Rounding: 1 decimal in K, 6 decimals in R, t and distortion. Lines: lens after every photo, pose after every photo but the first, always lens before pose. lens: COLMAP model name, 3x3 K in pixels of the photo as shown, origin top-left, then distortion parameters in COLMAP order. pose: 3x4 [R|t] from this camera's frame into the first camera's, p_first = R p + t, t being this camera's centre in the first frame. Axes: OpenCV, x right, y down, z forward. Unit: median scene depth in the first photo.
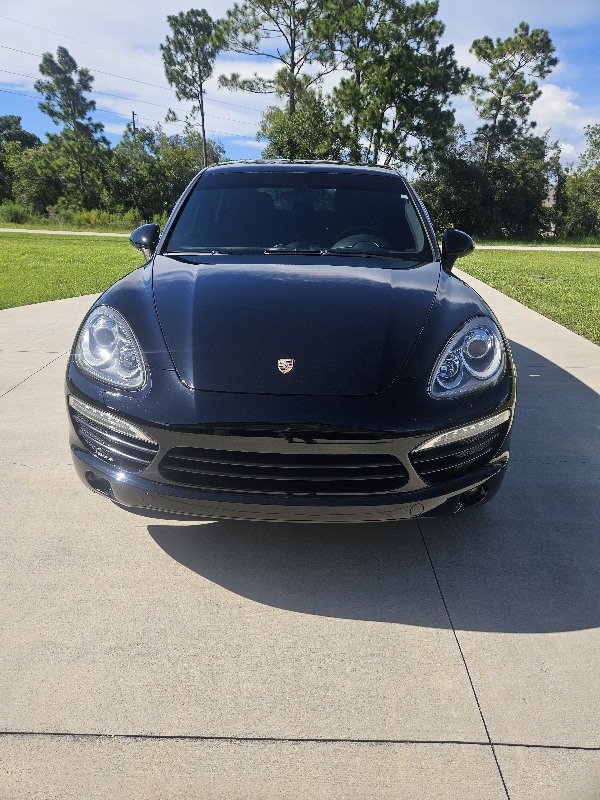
lens RADIAL K [[546.0, 0, 300.0], [0, 546.0, 400.0], [0, 0, 1]] dist [0.002069, -0.035066]
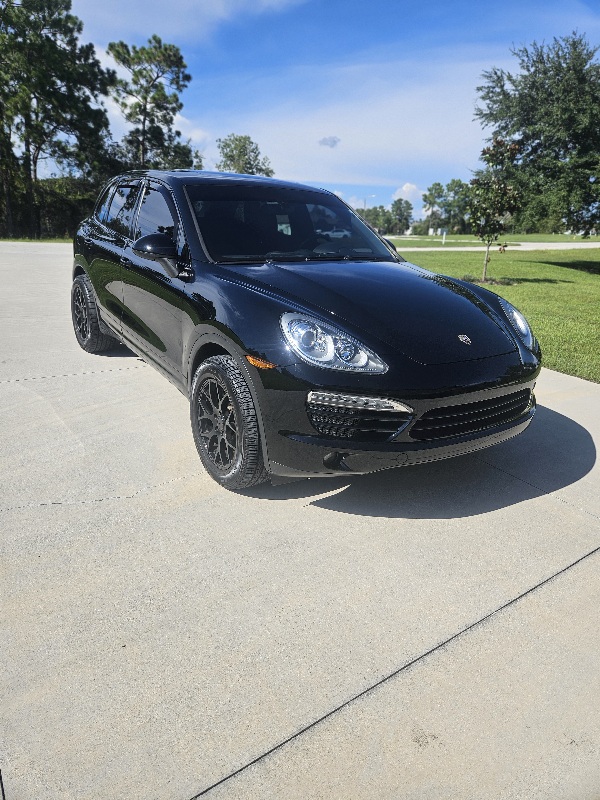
lens RADIAL K [[546.0, 0, 300.0], [0, 546.0, 400.0], [0, 0, 1]] dist [0.002069, -0.035066]
pose [[0.777461, -0.166504, 0.606491, -0.132364], [0.163790, 0.984647, 0.060360, -0.007419], [-0.607229, 0.052409, 0.792796, 0.013700]]
